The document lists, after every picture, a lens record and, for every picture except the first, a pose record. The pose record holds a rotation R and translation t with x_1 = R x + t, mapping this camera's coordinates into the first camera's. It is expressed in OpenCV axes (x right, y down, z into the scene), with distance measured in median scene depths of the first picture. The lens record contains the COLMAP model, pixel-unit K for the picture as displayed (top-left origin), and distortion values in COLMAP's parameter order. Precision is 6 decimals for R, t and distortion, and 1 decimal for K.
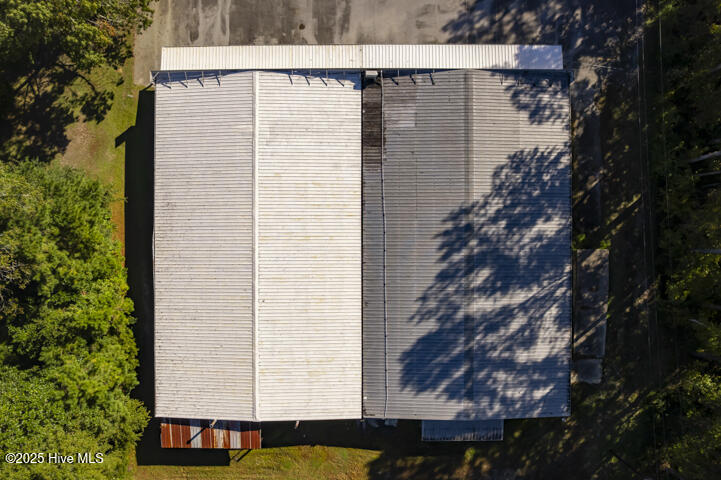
lens RADIAL K [[533.2, 0, 354.1], [0, 533.2, 236.1], [0, 0, 1]] dist [-0.100678, 0.100404]
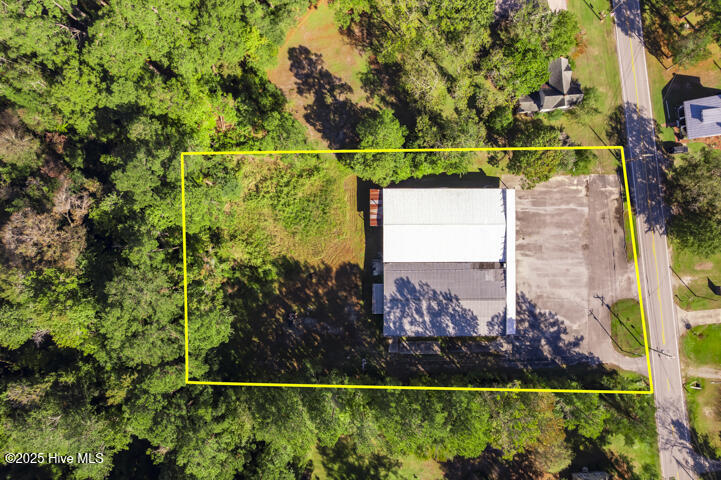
lens RADIAL K [[506.4, 0, 360.5], [0, 506.4, 240.0], [0, 0, 1]] dist [-0.103001, 0.080436]
pose [[0.002523, 0.999886, 0.014896, -0.146573], [-0.999947, 0.002672, -0.009974, 0.491916], [-0.010013, -0.014870, 0.999839, -1.678125]]
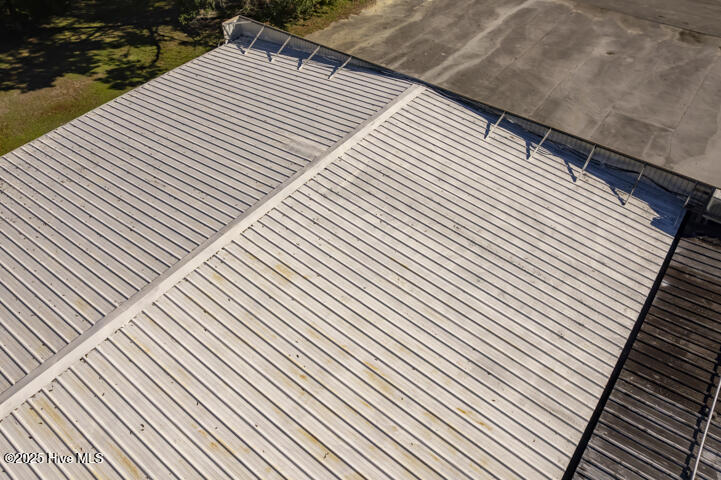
lens RADIAL K [[533.2, 0, 354.1], [0, 533.2, 236.1], [0, 0, 1]] dist [-0.100678, 0.100404]
pose [[0.793383, 0.450357, -0.409539, -0.010488], [-0.608681, 0.594895, -0.524984, -0.003720], [0.007202, 0.665791, 0.746103, 0.767852]]
